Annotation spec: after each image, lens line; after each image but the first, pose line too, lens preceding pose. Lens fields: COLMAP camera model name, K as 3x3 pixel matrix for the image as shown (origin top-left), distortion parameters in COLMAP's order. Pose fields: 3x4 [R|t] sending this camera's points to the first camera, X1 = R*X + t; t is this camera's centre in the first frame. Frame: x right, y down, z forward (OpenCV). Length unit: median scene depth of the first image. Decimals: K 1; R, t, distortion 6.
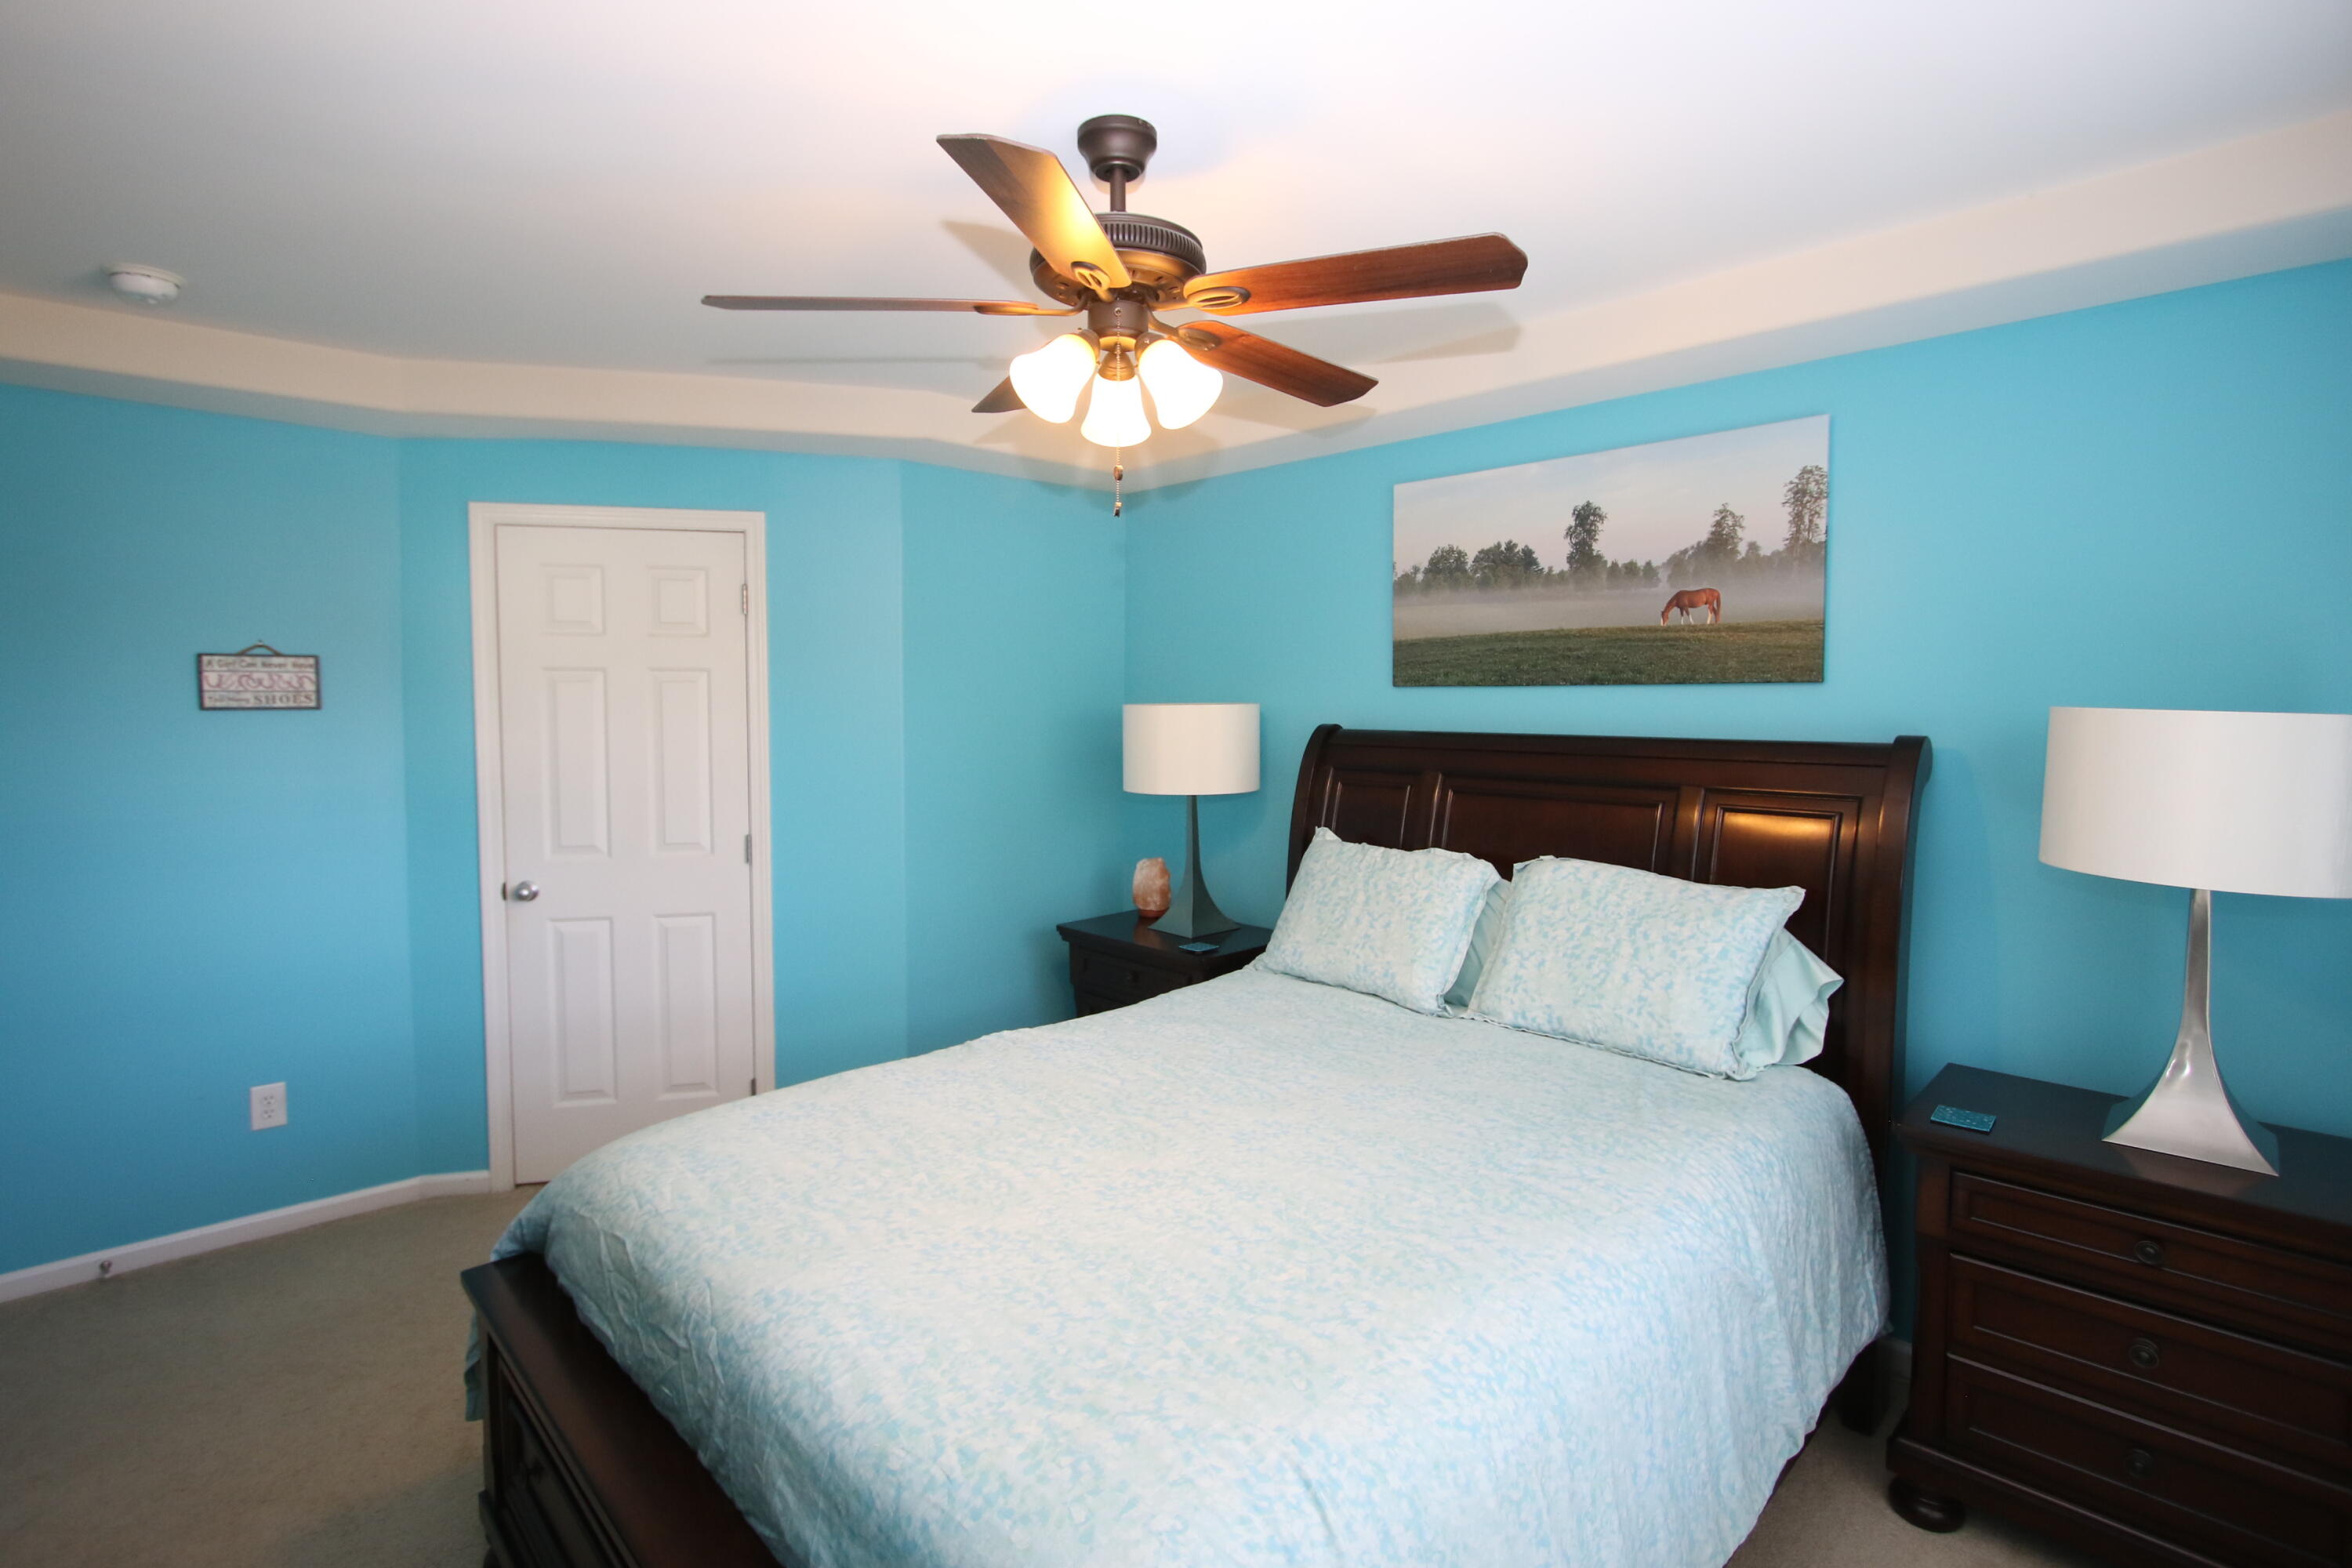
lens RADIAL K [[1108.8, 0, 1156.1], [0, 1108.8, 778.2], [0, 0, 1]] dist [-0.012798, 0.001289]
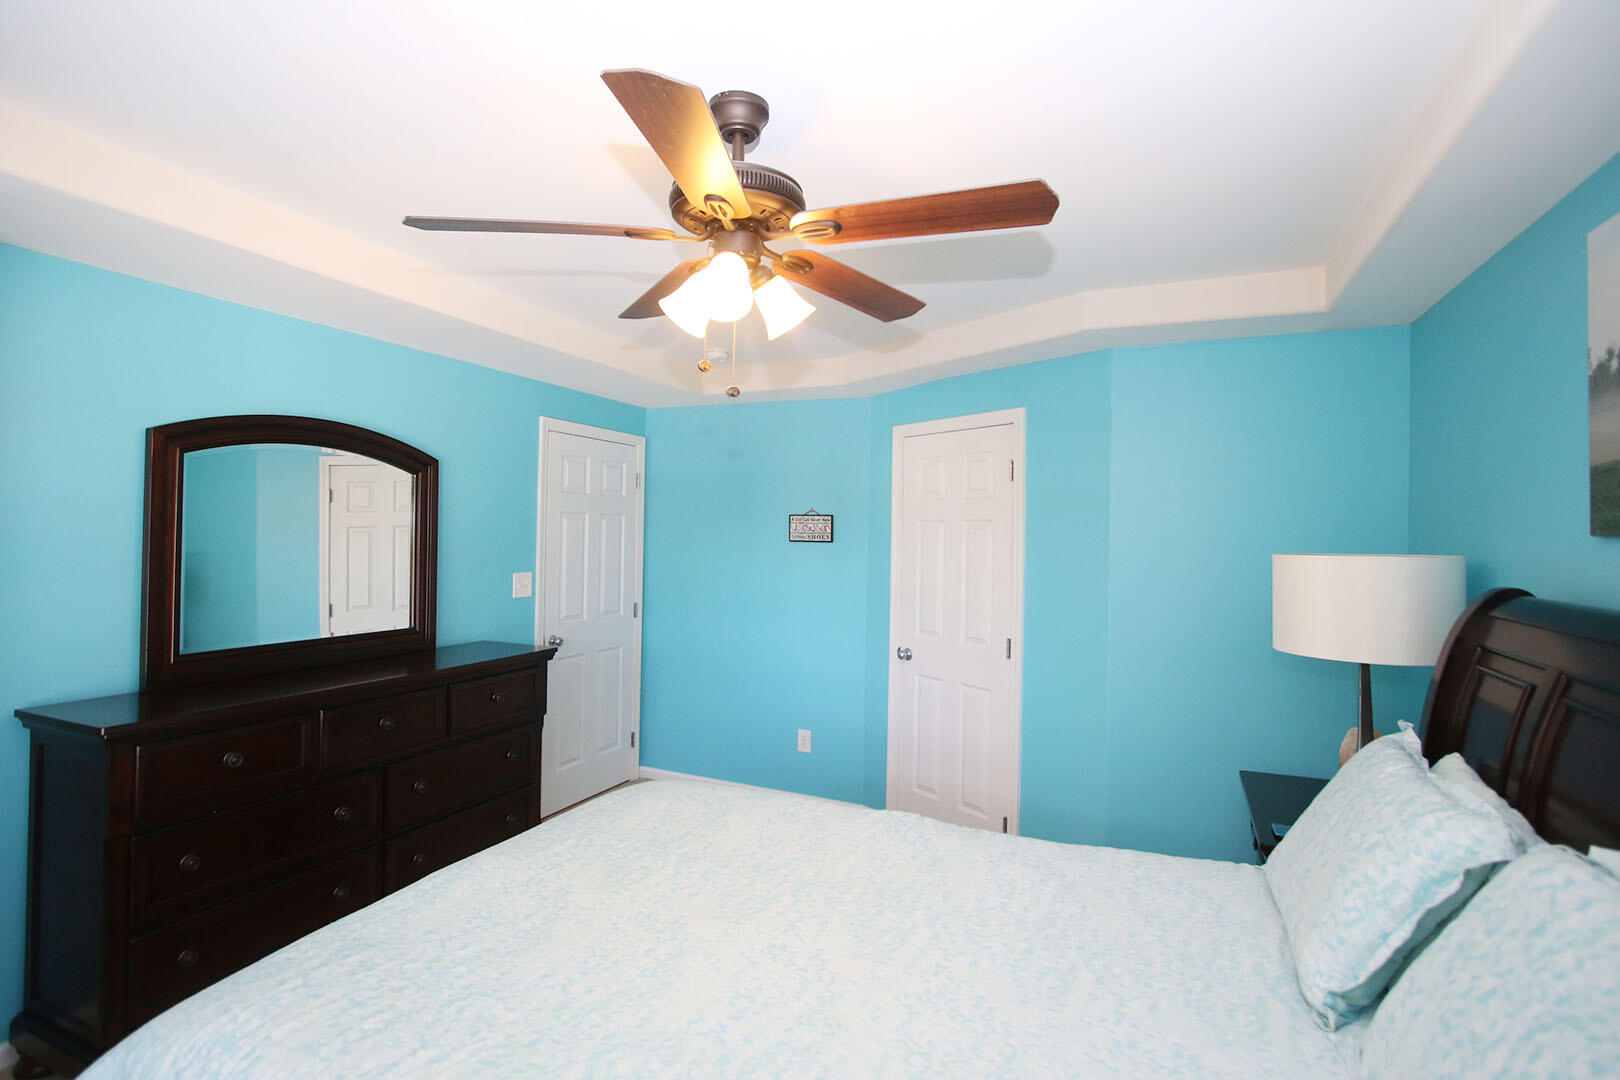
lens RADIAL K [[763.7, 0, 803.9], [0, 763.7, 532.2], [0, 0, 1]] dist [-0.012798, 0.001289]
pose [[0.401396, 0.004159, -0.915895, 0.453523], [-0.084233, 0.995919, -0.032394, -0.032748], [0.912023, 0.090151, 0.400108, 0.416437]]
